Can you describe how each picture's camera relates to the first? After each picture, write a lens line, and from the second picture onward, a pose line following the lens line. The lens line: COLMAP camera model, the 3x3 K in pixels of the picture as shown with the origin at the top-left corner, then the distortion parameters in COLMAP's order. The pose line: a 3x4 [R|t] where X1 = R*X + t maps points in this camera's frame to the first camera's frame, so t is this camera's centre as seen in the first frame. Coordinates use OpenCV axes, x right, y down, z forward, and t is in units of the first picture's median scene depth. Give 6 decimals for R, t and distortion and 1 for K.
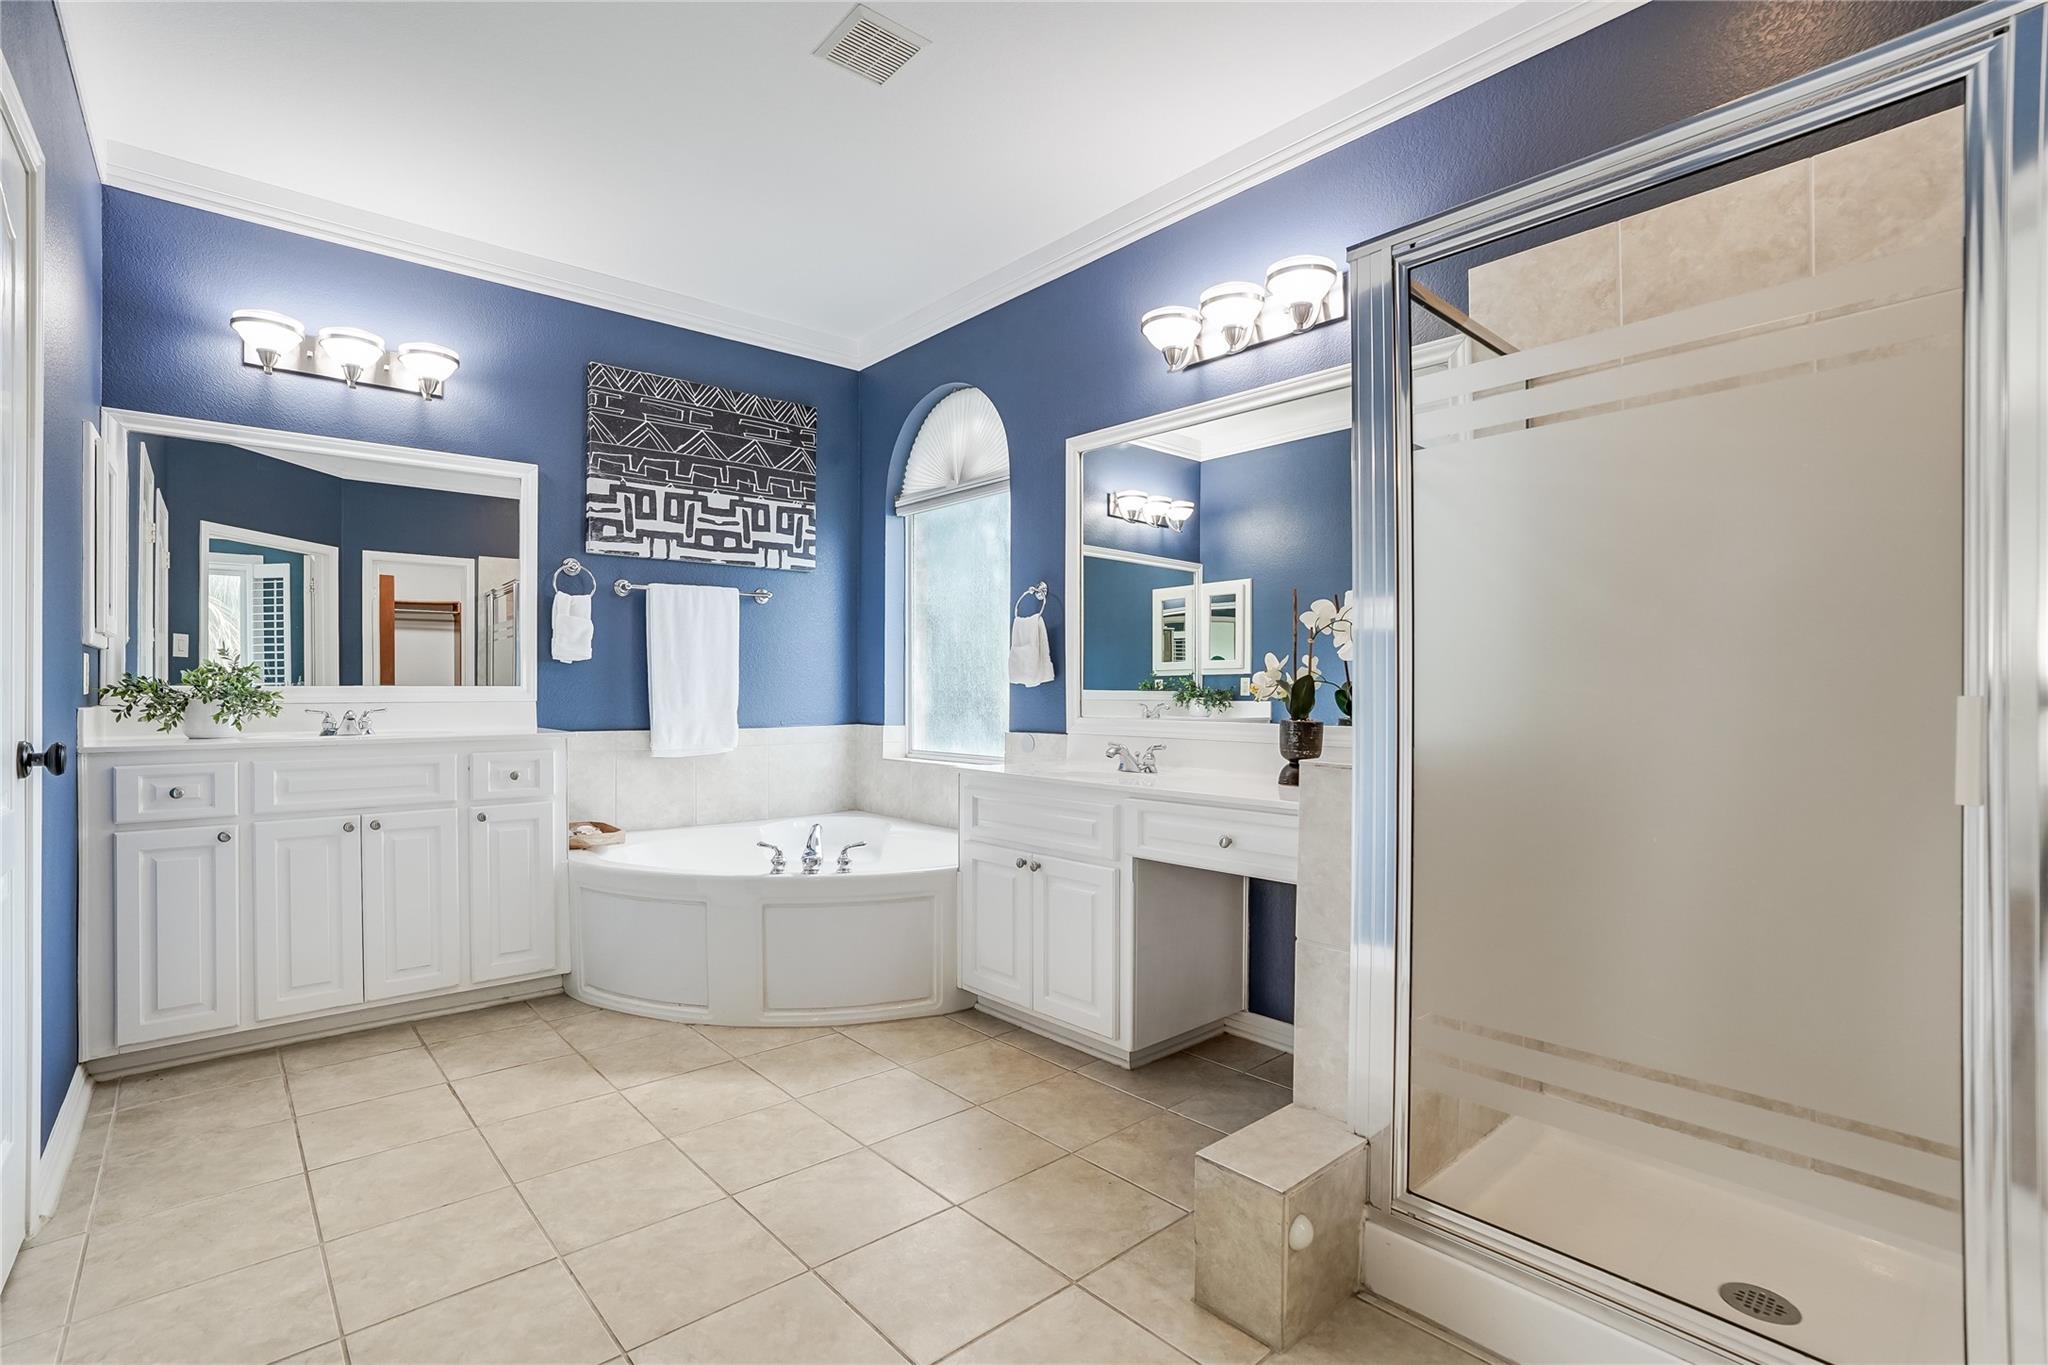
lens RADIAL K [[950.4, 0, 1024.0], [0, 950.4, 682.5], [0, 0, 1]] dist [-0.061008, 0.026254]
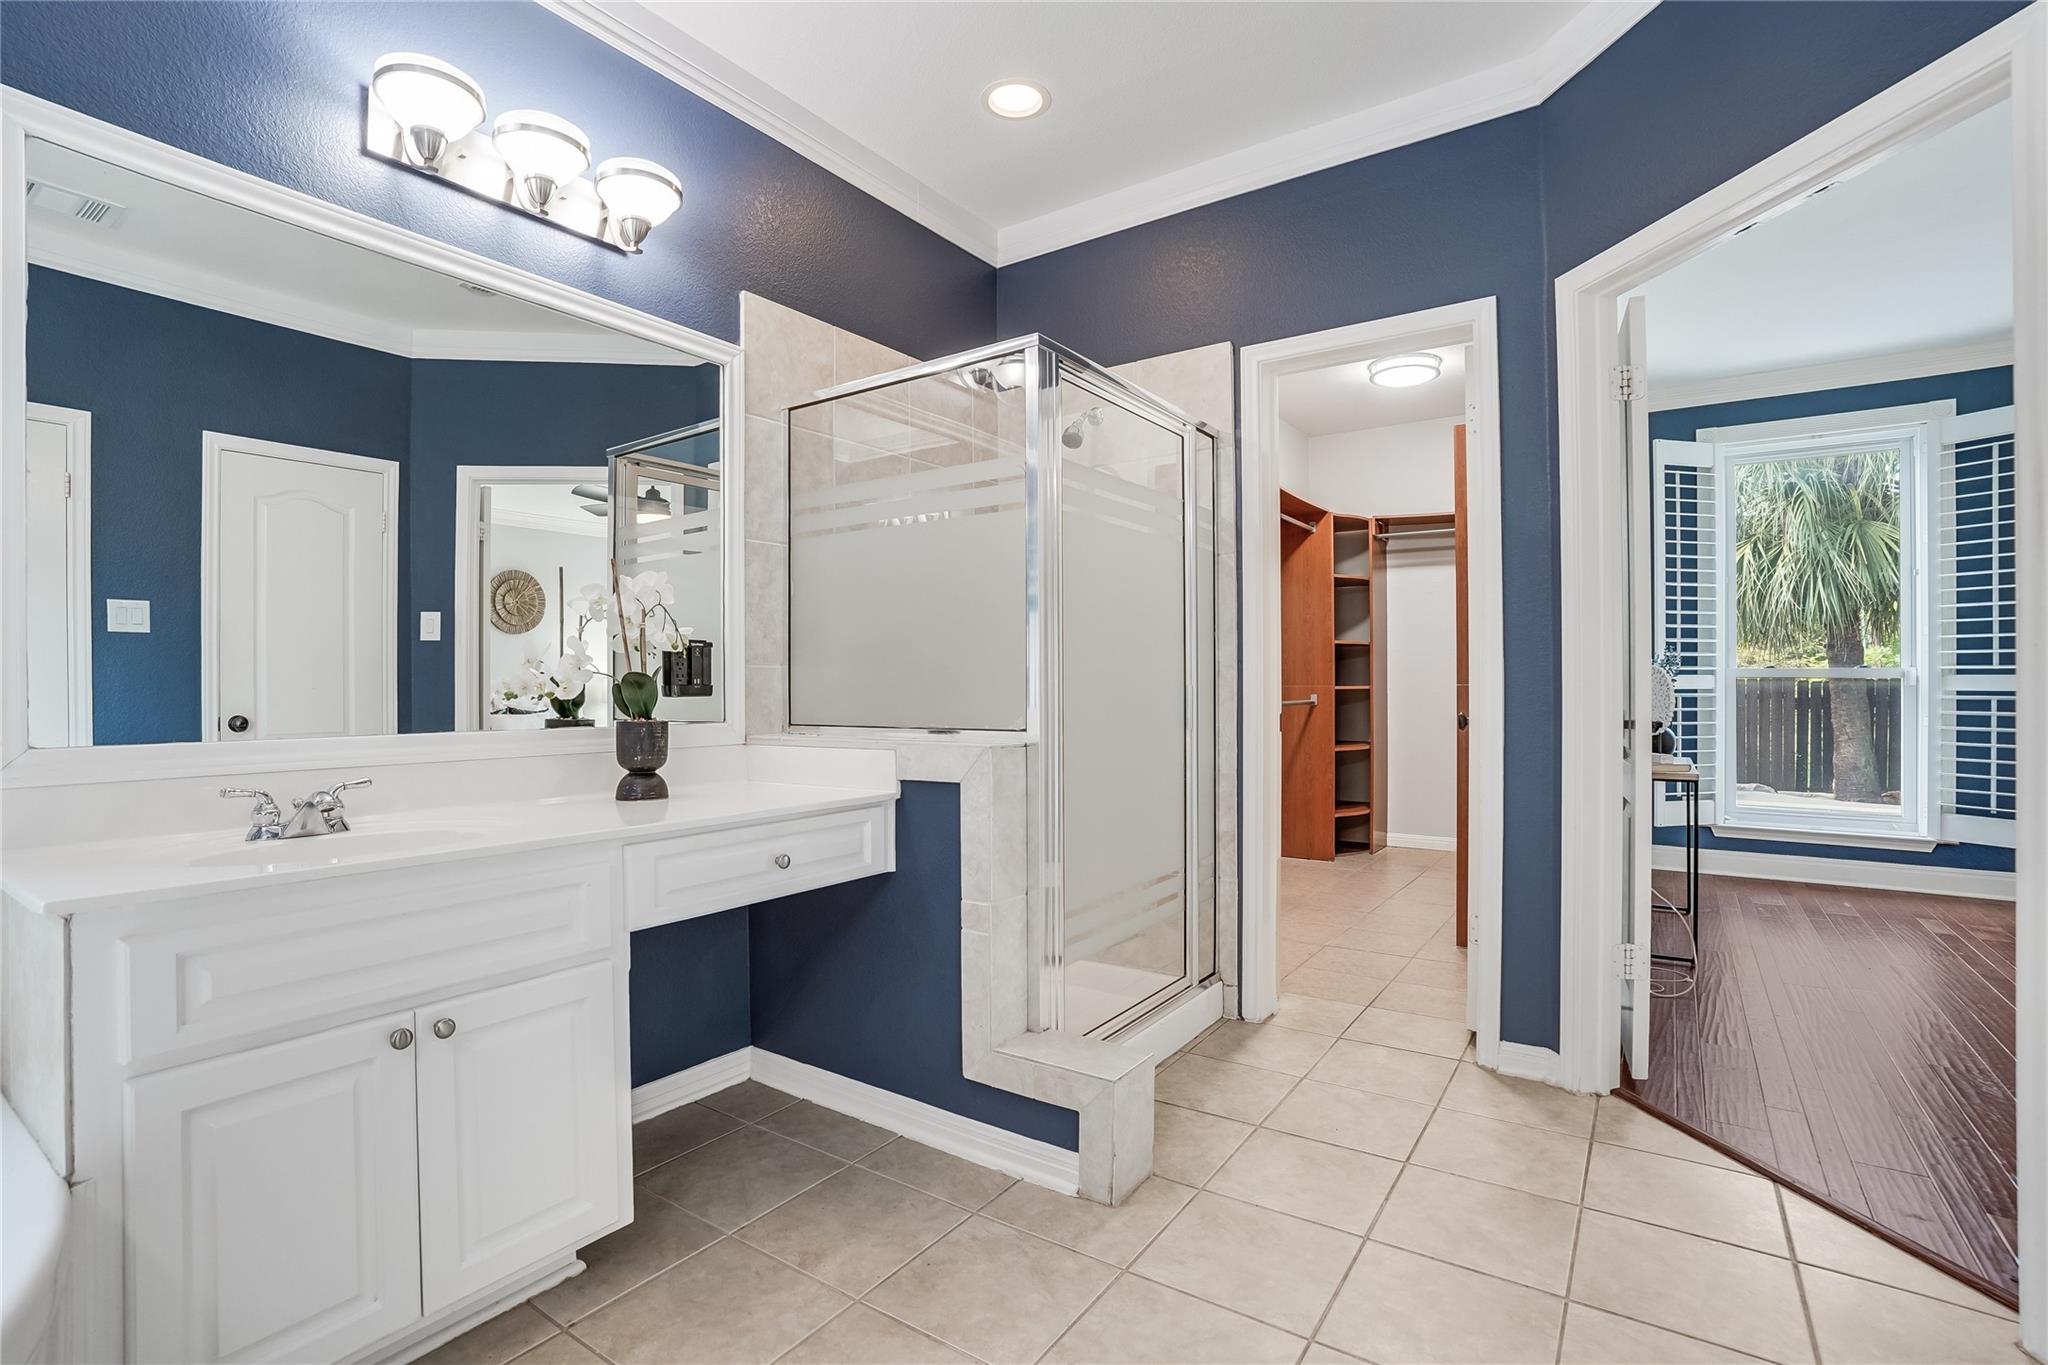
lens RADIAL K [[950.4, 0, 1024.0], [0, 950.4, 682.5], [0, 0, 1]] dist [-0.061008, 0.026254]
pose [[-0.256067, -0.000479, 0.966659, -0.601848], [-0.033768, 0.999394, -0.008450, 0.002322], [-0.966069, -0.034806, -0.255928, 0.913550]]
